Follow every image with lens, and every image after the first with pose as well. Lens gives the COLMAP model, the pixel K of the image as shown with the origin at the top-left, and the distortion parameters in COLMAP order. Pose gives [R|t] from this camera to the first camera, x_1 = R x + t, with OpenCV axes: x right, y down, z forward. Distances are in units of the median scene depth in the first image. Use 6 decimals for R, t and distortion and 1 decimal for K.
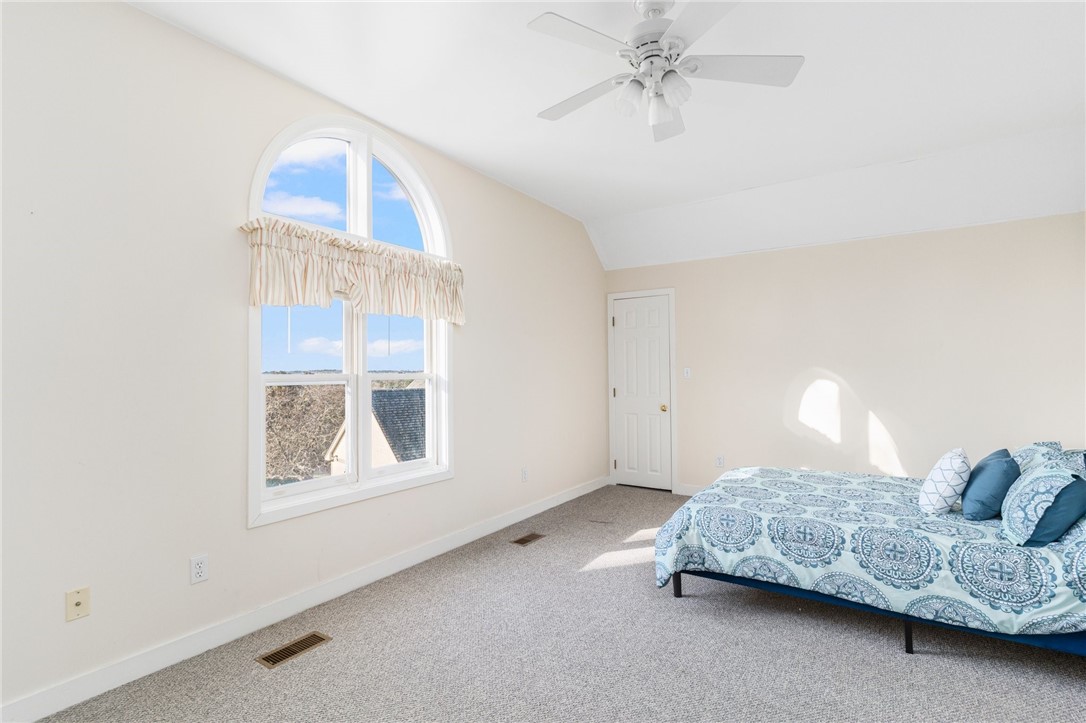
lens RADIAL K [[516.2, 0, 560.2], [0, 516.2, 355.0], [0, 0, 1]] dist [-0.009903, 0.000474]
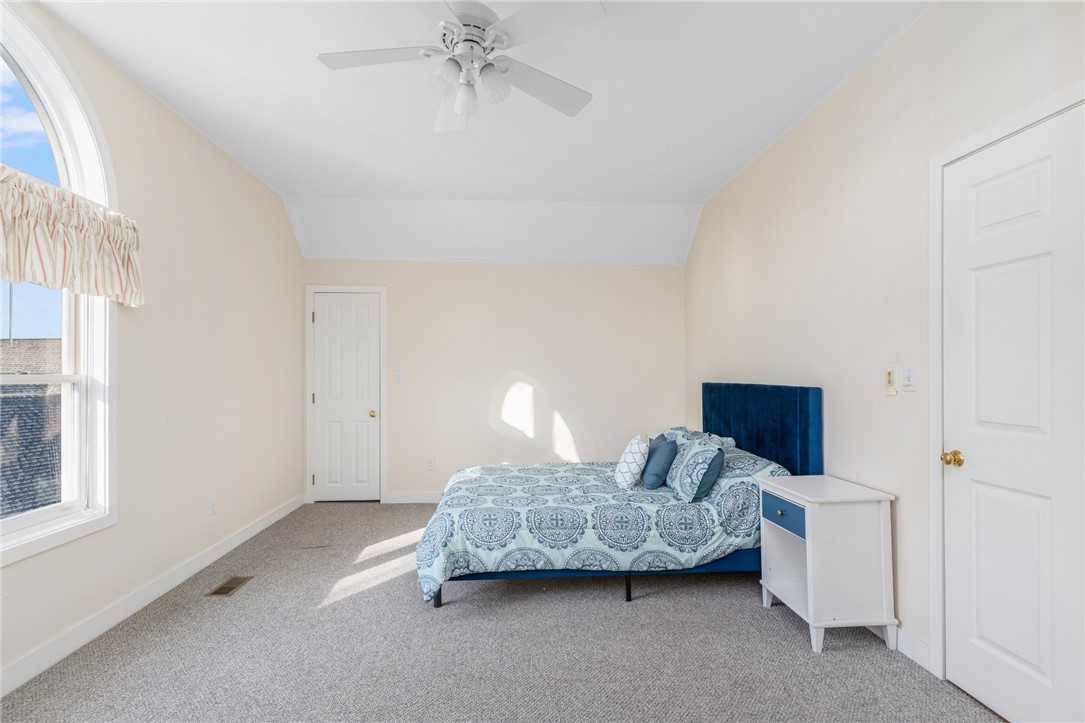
lens RADIAL K [[515.7, 0, 539.8], [0, 515.7, 366.9], [0, 0, 1]] dist [-0.009903, 0.000474]
pose [[0.791400, 0.016277, 0.611082, -0.229270], [-0.025853, 0.999642, 0.006855, 0.006023], [-0.610752, -0.021223, 0.791537, 0.129685]]
